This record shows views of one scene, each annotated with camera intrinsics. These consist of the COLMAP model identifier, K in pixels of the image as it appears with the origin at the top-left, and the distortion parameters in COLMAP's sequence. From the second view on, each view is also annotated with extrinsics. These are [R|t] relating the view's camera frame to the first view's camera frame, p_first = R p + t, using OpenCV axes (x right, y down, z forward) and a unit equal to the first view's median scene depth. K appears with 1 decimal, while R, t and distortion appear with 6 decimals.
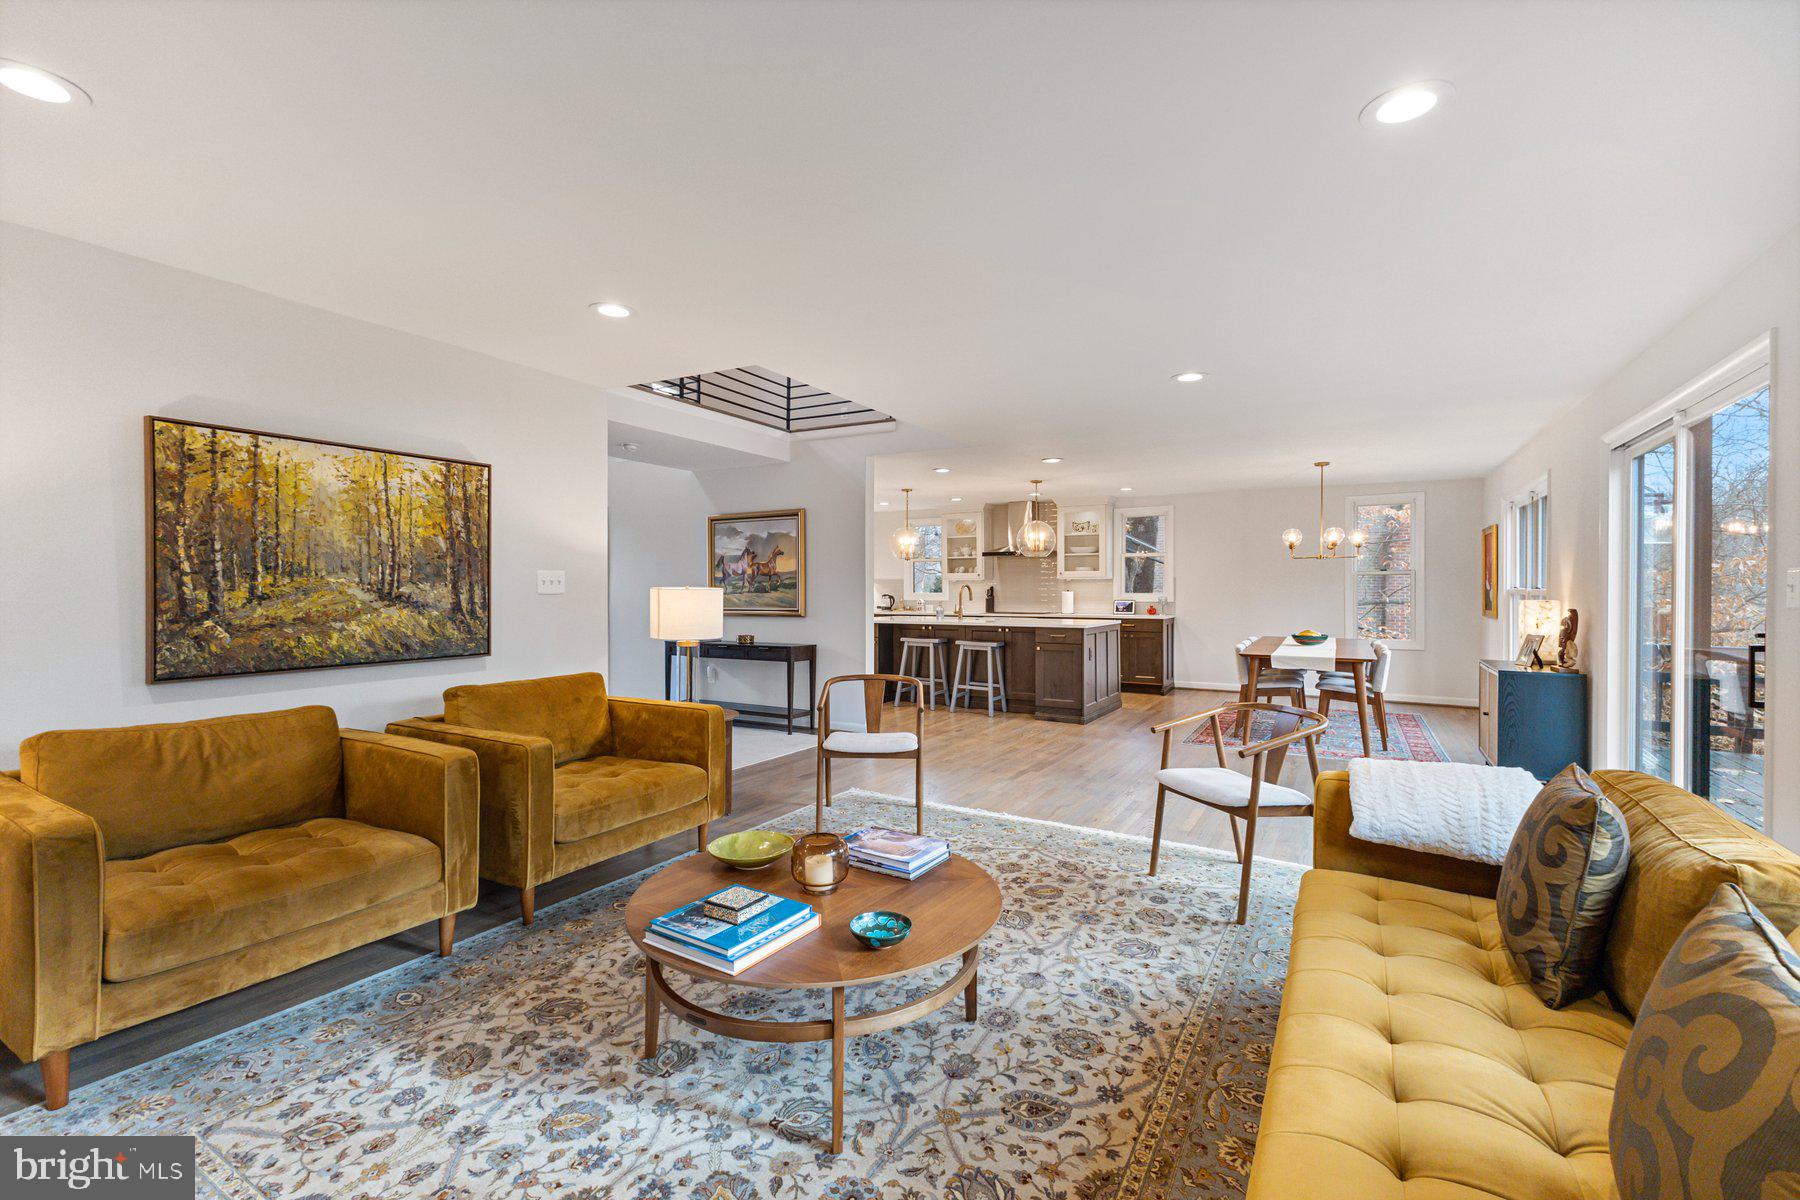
lens RADIAL K [[776.3, 0, 902.1], [0, 776.3, 589.8], [0, 0, 1]] dist [0.009191, -0.004594]
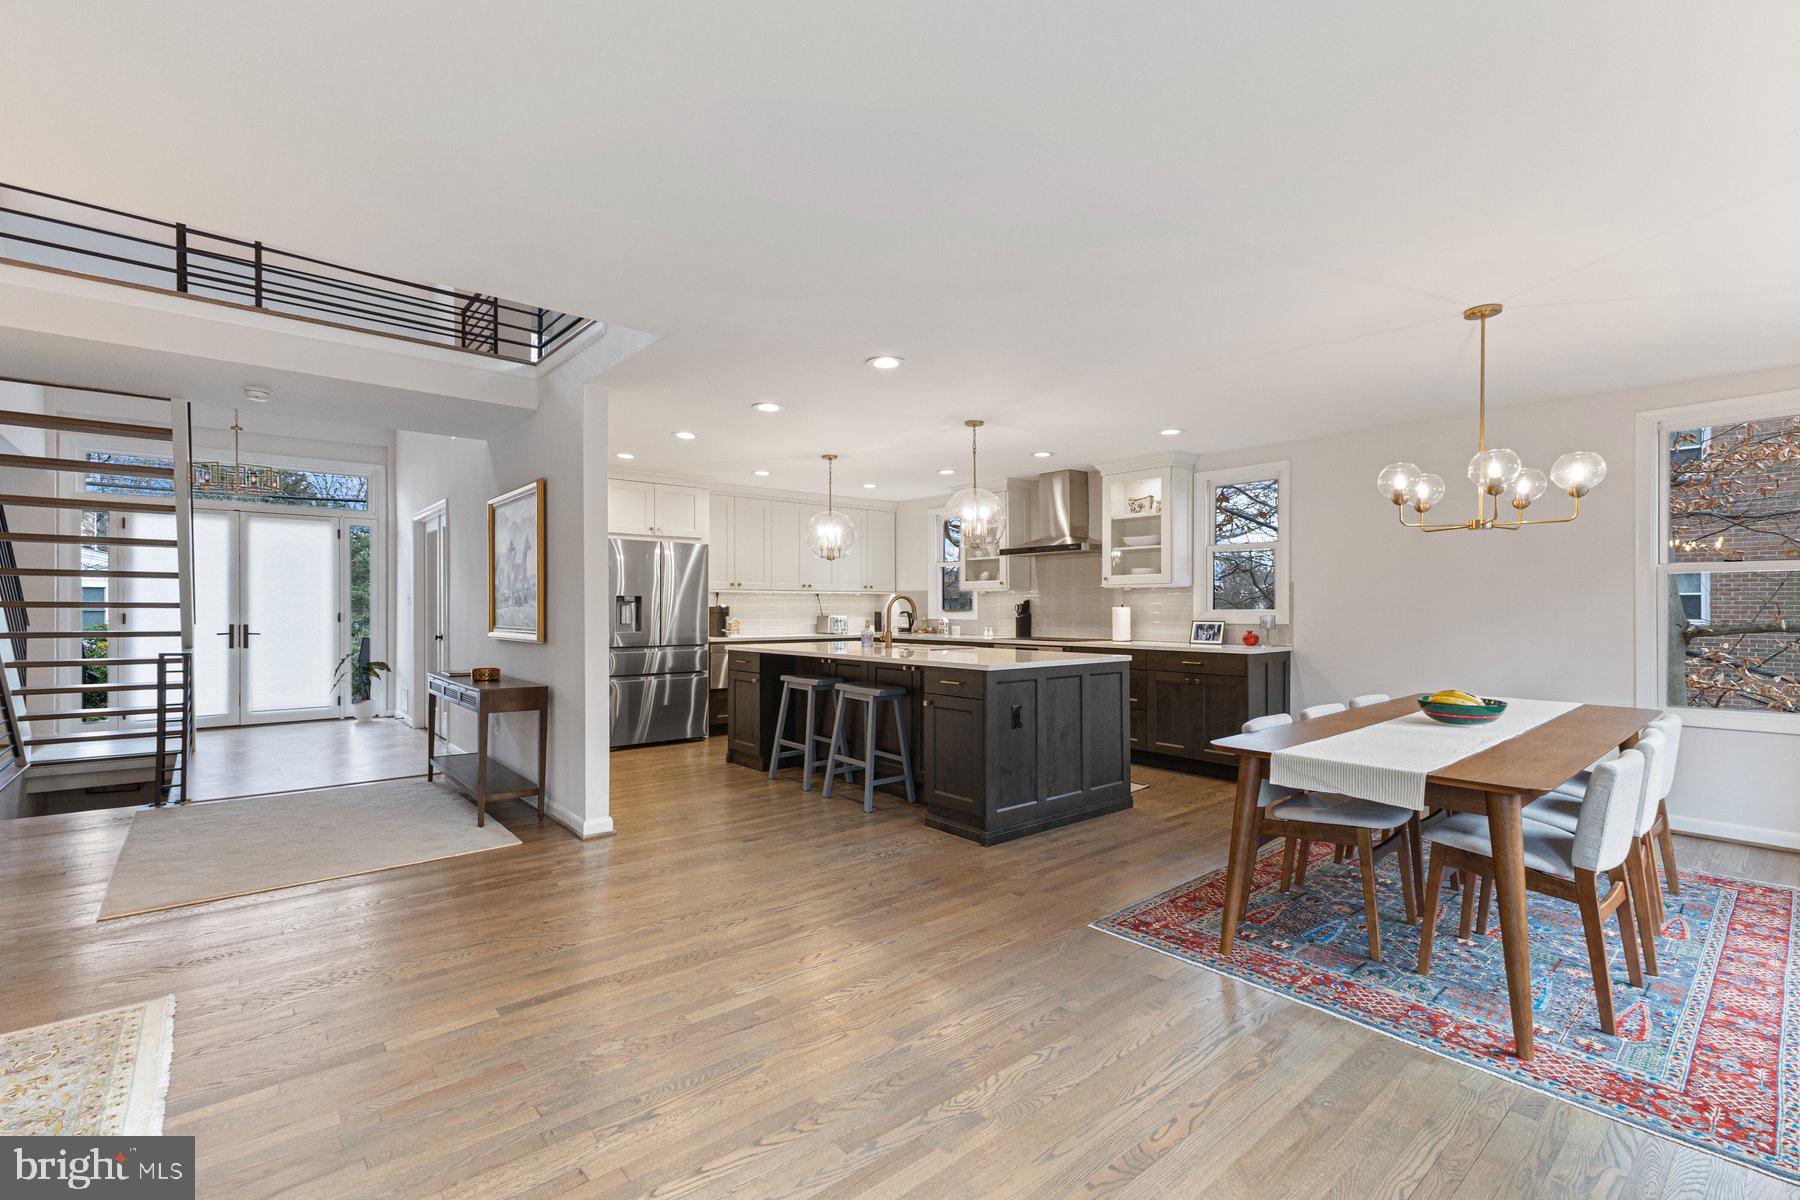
lens RADIAL K [[776.3, 0, 898.4], [0, 776.3, 602.4], [0, 0, 1]] dist [0.009191, -0.004594]
pose [[0.939891, -0.002197, -0.341467, 0.343878], [-0.000460, 0.999970, -0.007702, 0.004593], [0.341474, 0.007396, 0.939862, 0.433932]]
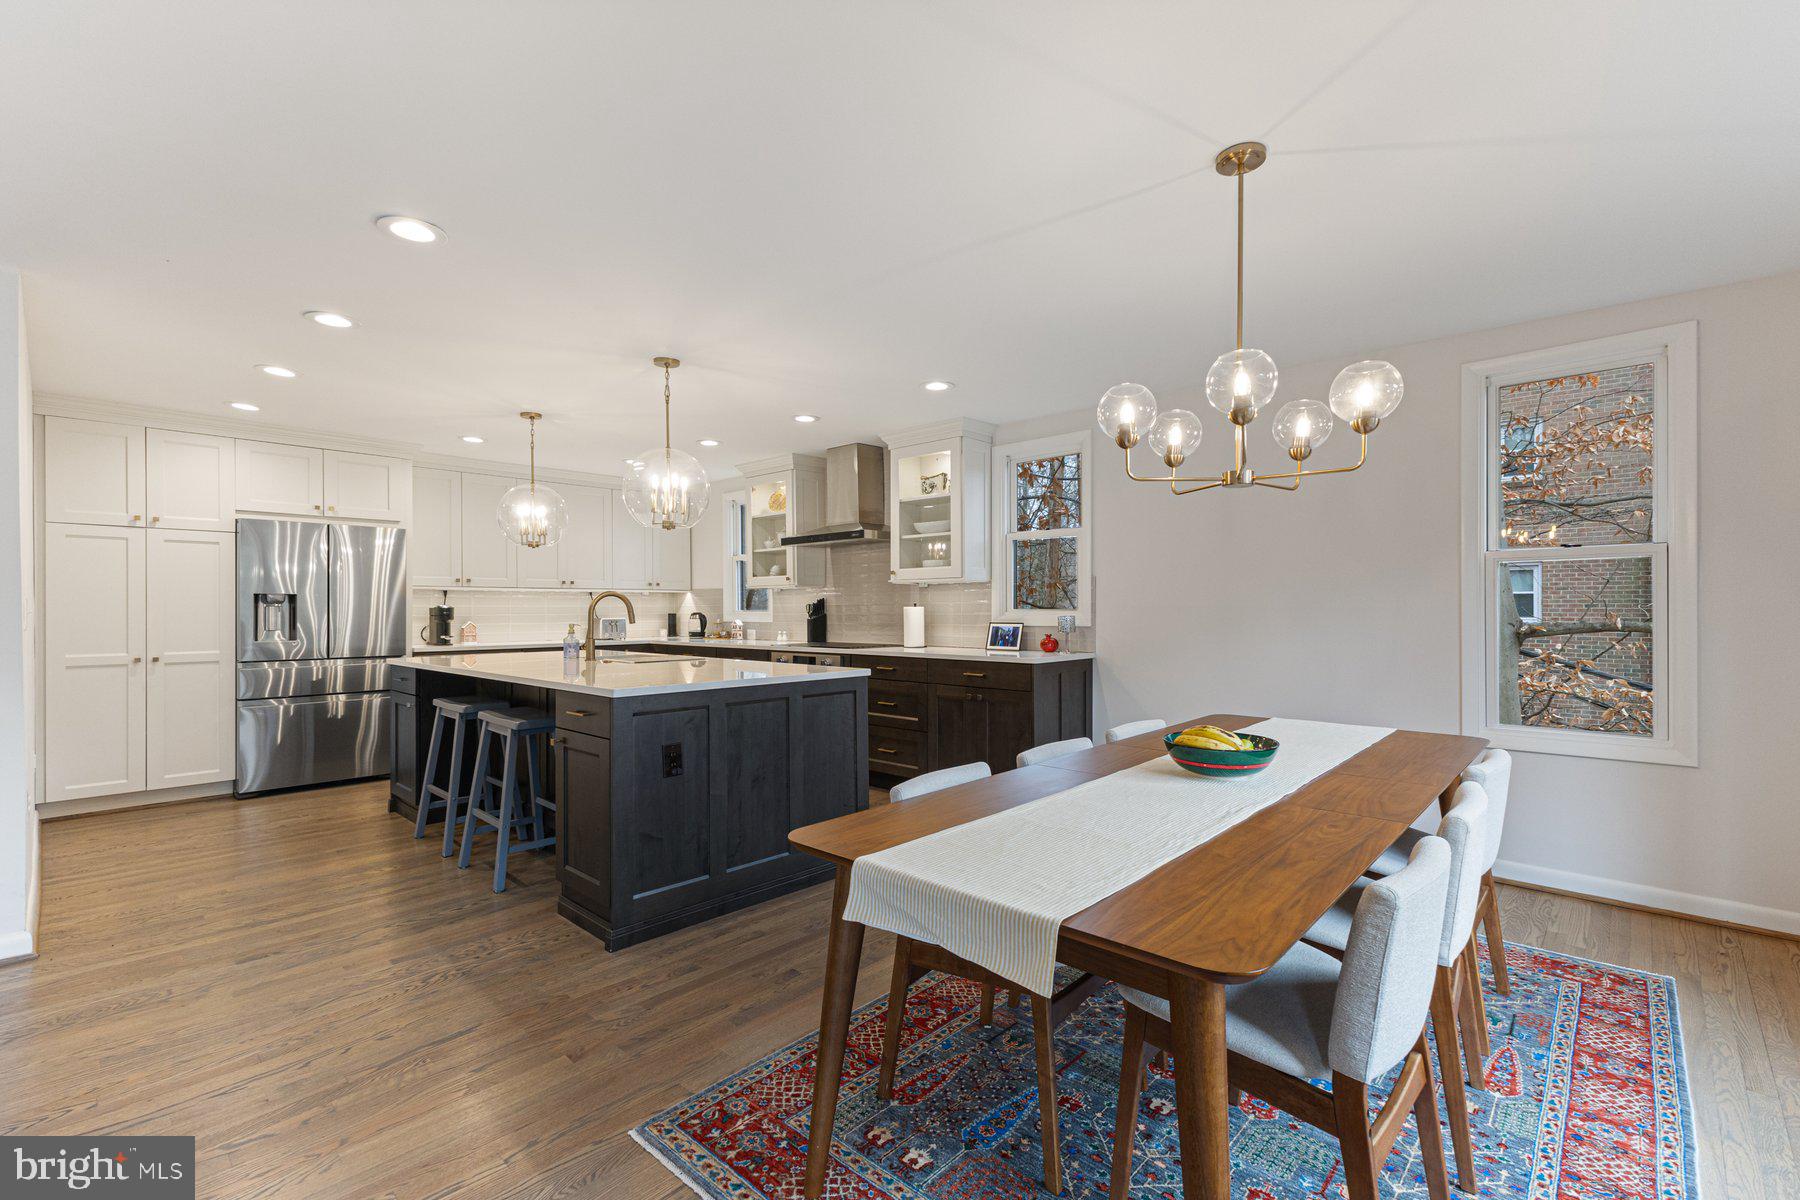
lens RADIAL K [[776.3, 0, 897.5], [0, 776.3, 604.5], [0, 0, 1]] dist [0.009191, -0.004594]
pose [[0.973050, -0.004644, -0.230547, 0.433327], [0.003303, 0.999975, -0.006202, 0.005620], [0.230570, 0.005274, 0.973041, 0.620393]]
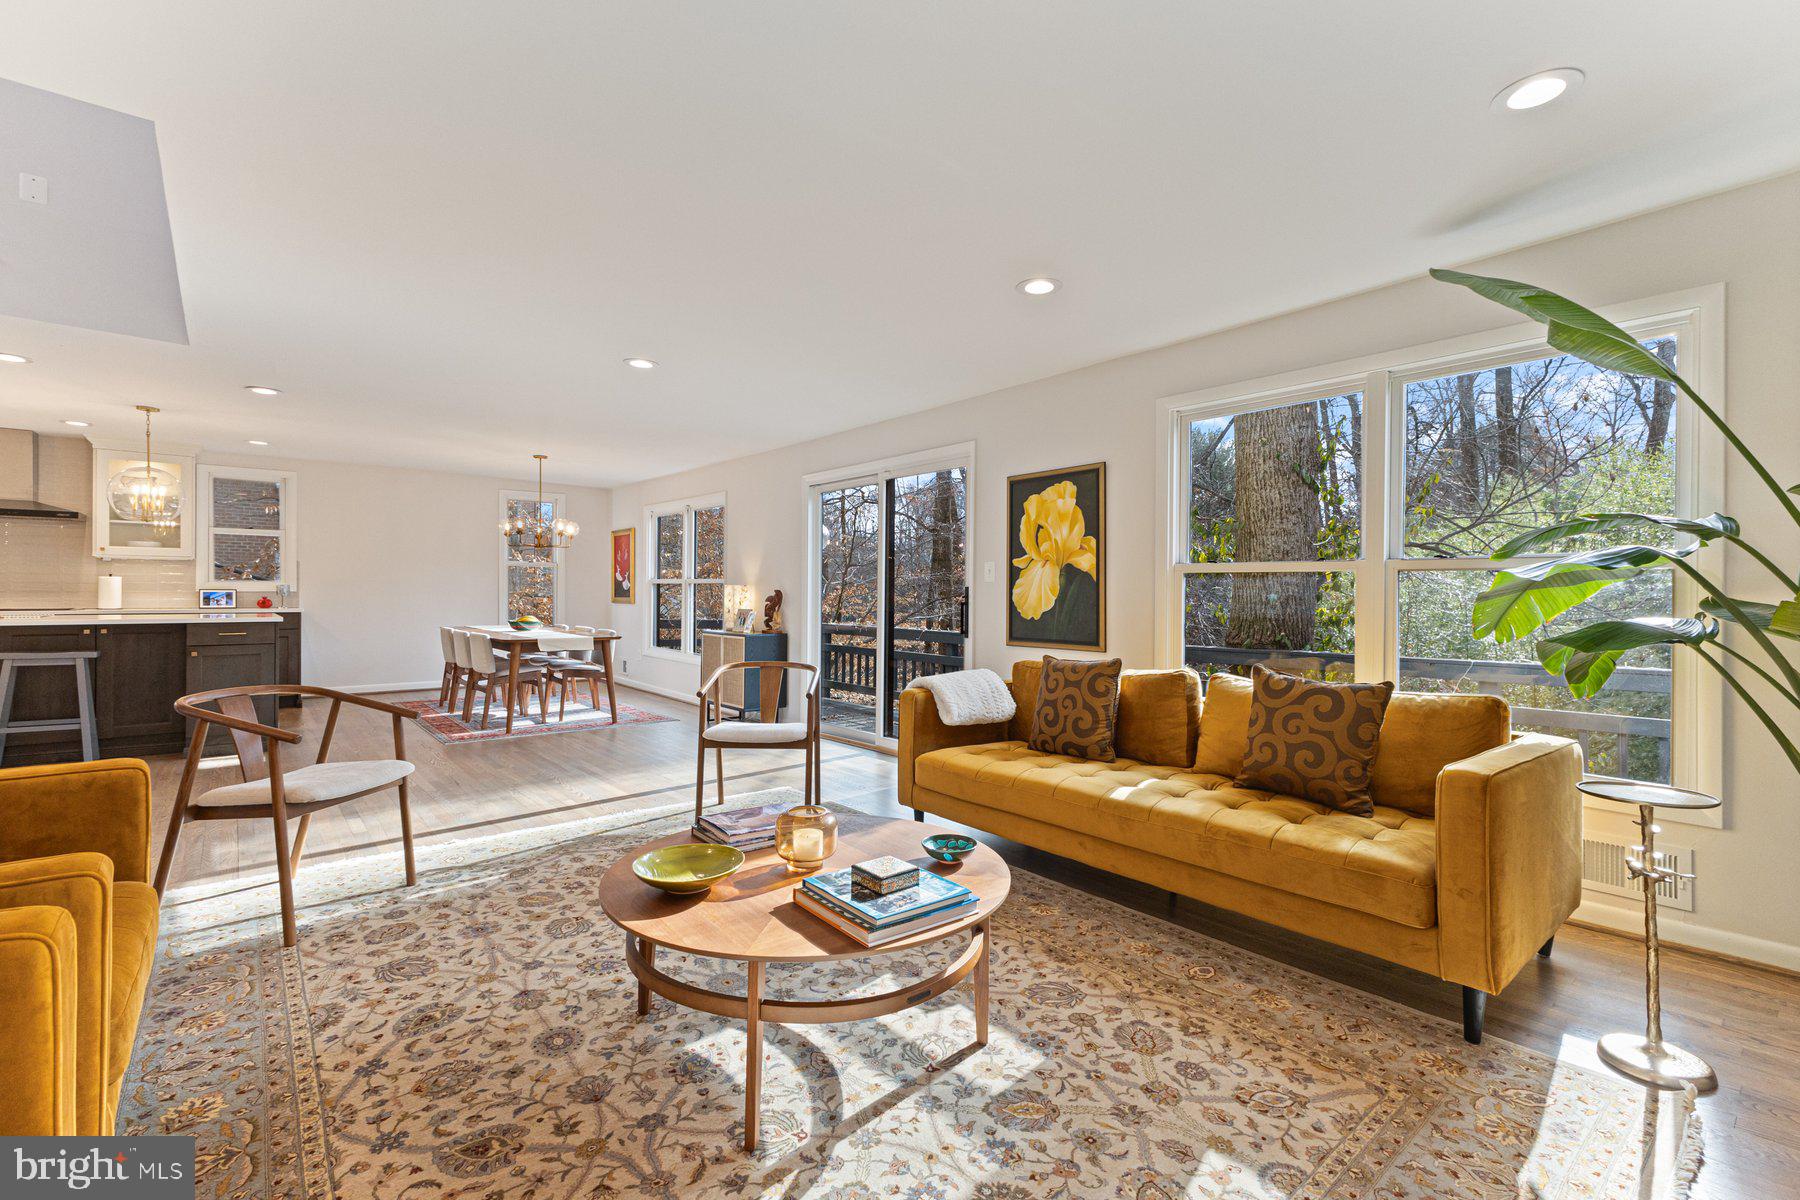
lens RADIAL K [[776.3, 0, 901.1], [0, 776.3, 597.0], [0, 0, 1]] dist [0.009191, -0.004594]
pose [[0.332132, -0.003256, 0.943227, -0.262243], [-0.005398, 0.999971, 0.005352, 0.017130], [-0.943217, -0.006869, 0.332105, 0.167748]]
